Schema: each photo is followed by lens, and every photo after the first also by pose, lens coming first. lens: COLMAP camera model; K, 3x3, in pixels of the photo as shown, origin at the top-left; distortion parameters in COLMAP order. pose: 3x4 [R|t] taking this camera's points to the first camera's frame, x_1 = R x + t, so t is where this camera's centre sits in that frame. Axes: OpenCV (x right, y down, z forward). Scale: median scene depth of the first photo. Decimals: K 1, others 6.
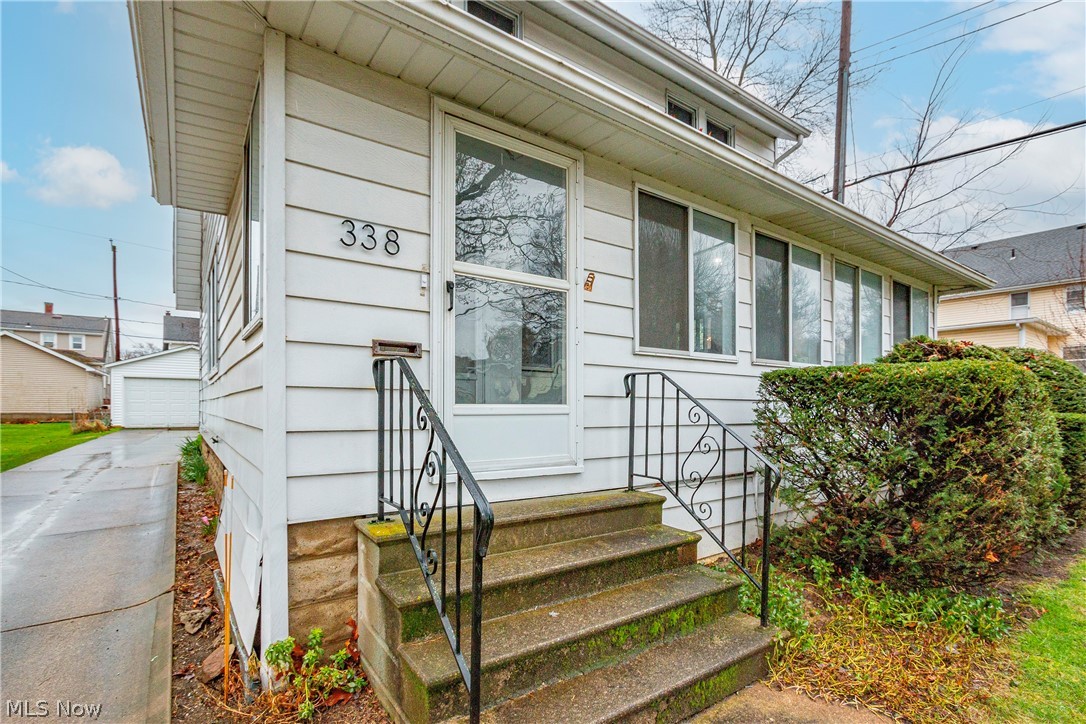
lens RADIAL K [[514.6, 0, 545.0], [0, 514.6, 405.3], [0, 0, 1]] dist [-0.015131, -0.000249]
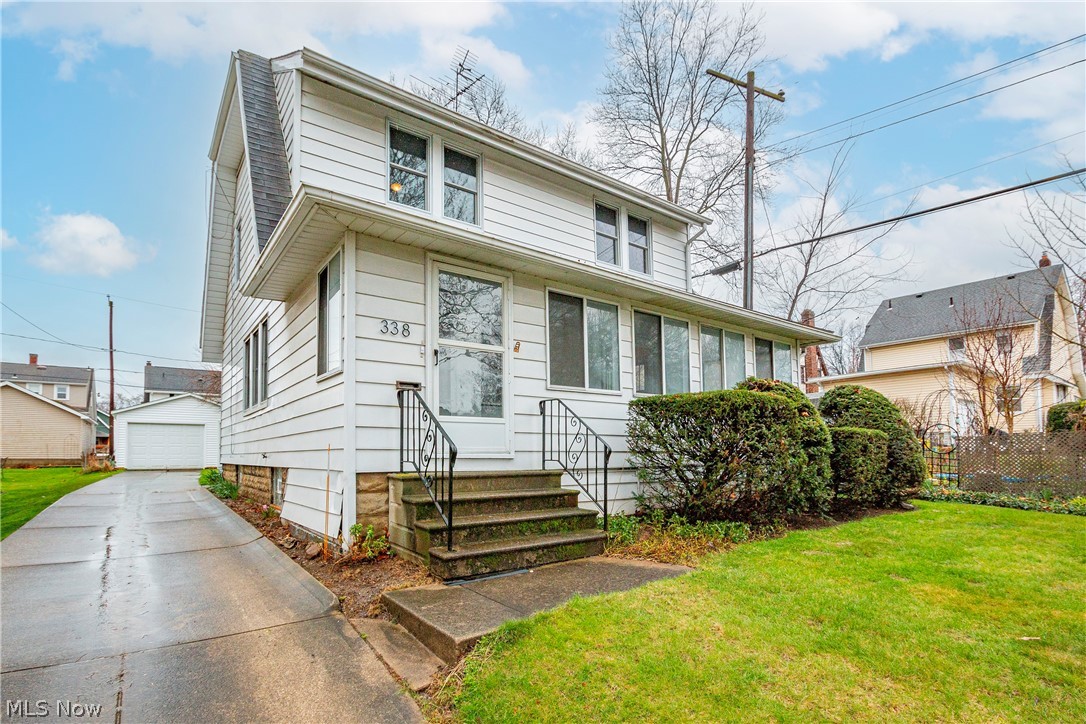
lens RADIAL K [[526.5, 0, 539.3], [0, 526.5, 429.8], [0, 0, 1]] dist [-0.024482, -0.000036]
pose [[0.999503, -0.011800, 0.029246, 0.105547], [0.013067, 0.998967, -0.043518, 0.111681], [-0.028702, 0.043879, 0.998624, -0.732157]]
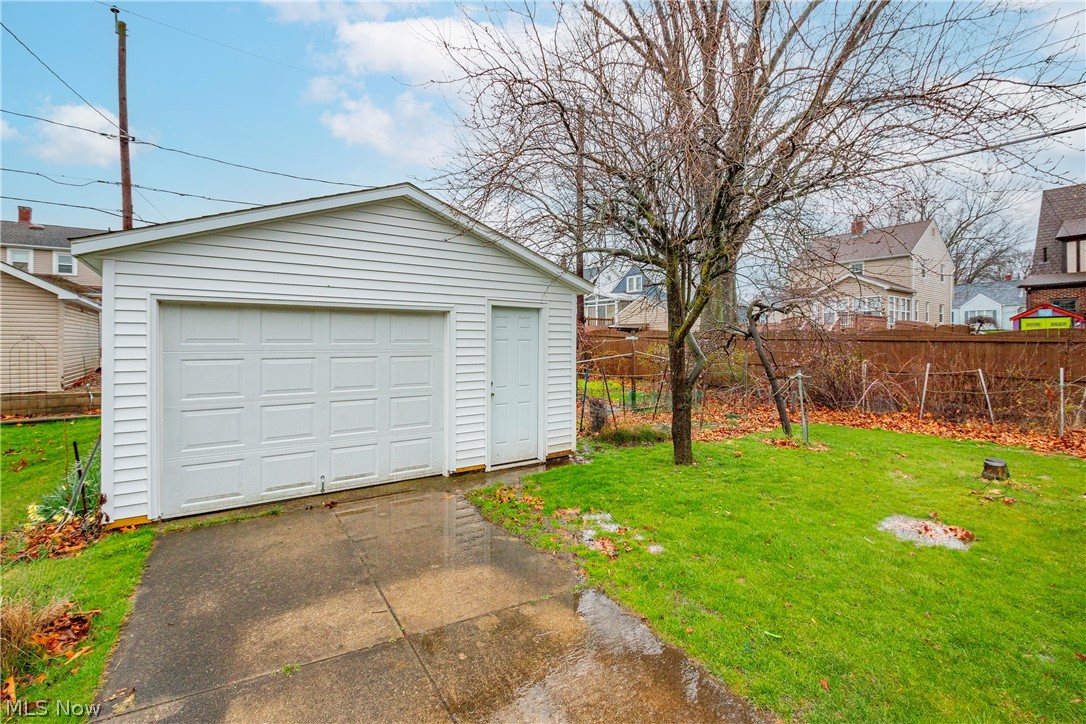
lens RADIAL K [[486.1, 0, 544.0], [0, 486.1, 341.6], [0, 0, 1]] dist [-0.014995, -0.000158]
pose [[0.999845, -0.004106, 0.017120, -3.741105], [0.004170, 0.999984, -0.003697, -0.204932], [-0.017104, 0.003768, 0.999847, 4.442984]]
